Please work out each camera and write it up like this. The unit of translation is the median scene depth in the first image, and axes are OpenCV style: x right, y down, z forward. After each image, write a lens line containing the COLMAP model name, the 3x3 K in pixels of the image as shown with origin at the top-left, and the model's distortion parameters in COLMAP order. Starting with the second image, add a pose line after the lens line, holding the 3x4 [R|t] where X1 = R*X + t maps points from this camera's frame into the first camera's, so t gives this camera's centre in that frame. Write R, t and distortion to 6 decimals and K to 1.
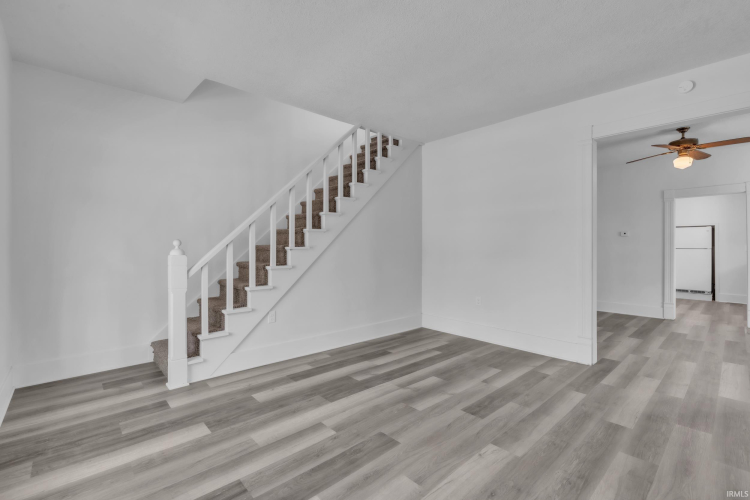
lens RADIAL K [[338.7, 0, 377.5], [0, 338.7, 244.3], [0, 0, 1]] dist [0.000428, 0.000960]
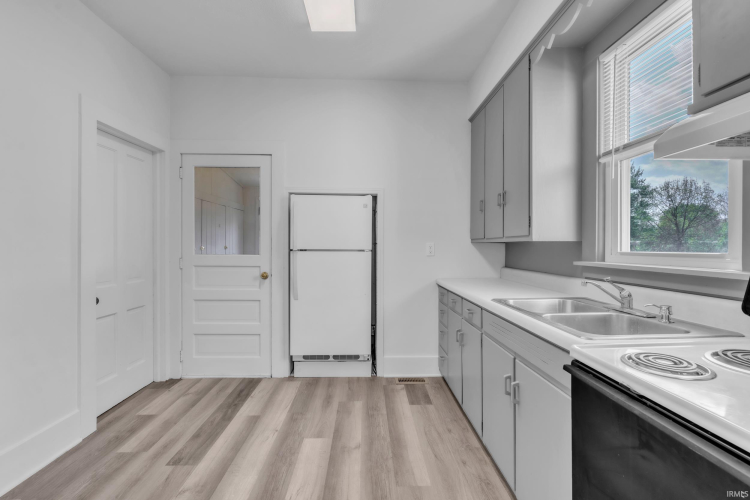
lens RADIAL K [[338.7, 0, 377.5], [0, 338.7, 244.3], [0, 0, 1]] dist [0.000428, 0.000960]
pose [[0.656965, 0.002810, 0.753916, 1.606756], [-0.006702, 0.999975, 0.002113, 0.010134], [-0.753891, -0.006441, 0.656968, 1.713079]]
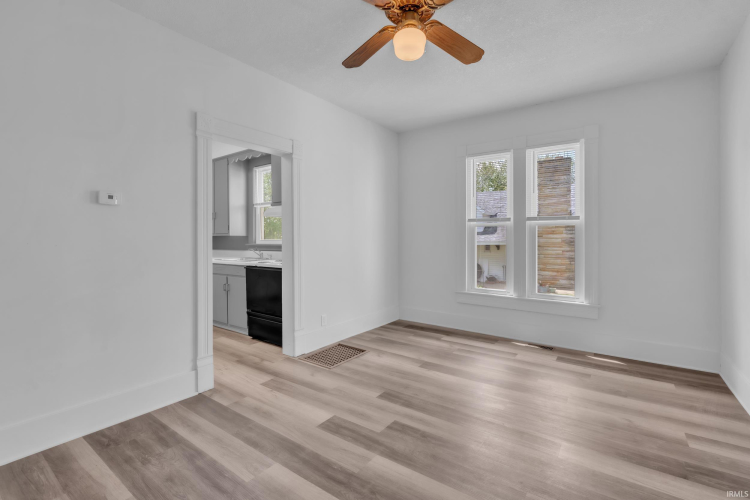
lens RADIAL K [[338.7, 0, 377.5], [0, 338.7, 244.3], [0, 0, 1]] dist [0.000428, 0.000960]
pose [[-0.184304, -0.013899, 0.982771, 0.643414], [-0.006926, 0.999894, 0.012842, 0.019873], [-0.982845, -0.004440, -0.184381, 1.536396]]
